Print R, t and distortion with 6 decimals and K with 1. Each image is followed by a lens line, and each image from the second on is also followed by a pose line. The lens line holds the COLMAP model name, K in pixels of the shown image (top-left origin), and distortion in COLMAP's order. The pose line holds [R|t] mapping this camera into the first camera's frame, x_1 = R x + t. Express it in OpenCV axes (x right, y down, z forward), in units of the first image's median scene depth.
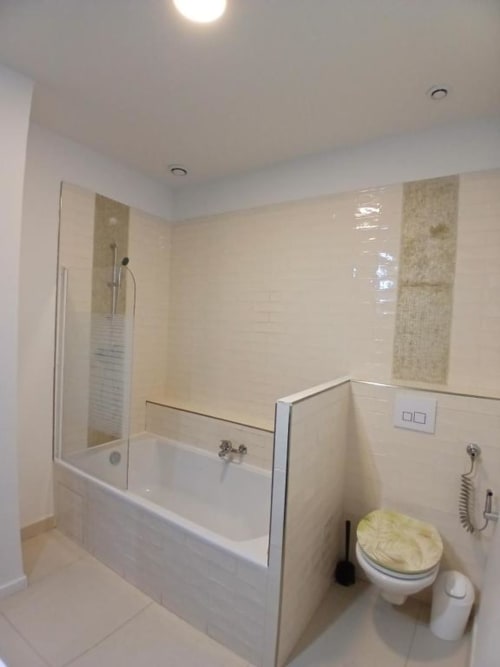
lens RADIAL K [[313.0, 0, 250.0], [0, 313.0, 333.5], [0, 0, 1]] dist [-0.065758, -0.001016]
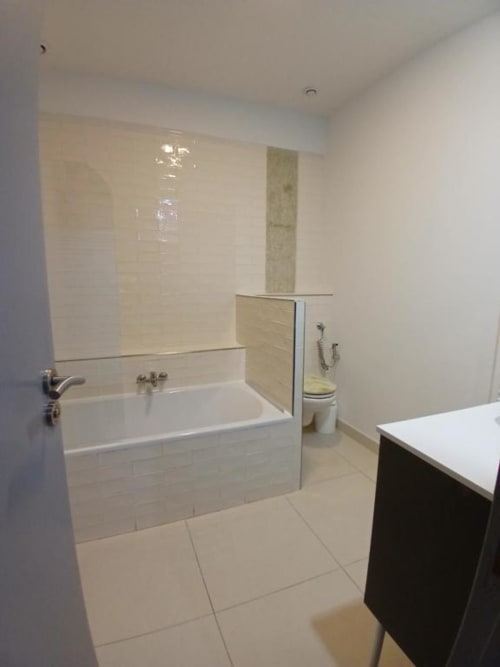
lens RADIAL K [[313.0, 0, 250.0], [0, 313.0, 333.5], [0, 0, 1]] dist [-0.065758, -0.001016]
pose [[0.607468, -0.183017, 0.772973, -0.768694], [0.042190, 0.979156, 0.198679, 0.043450], [-0.793223, -0.088079, 0.602527, 0.186185]]
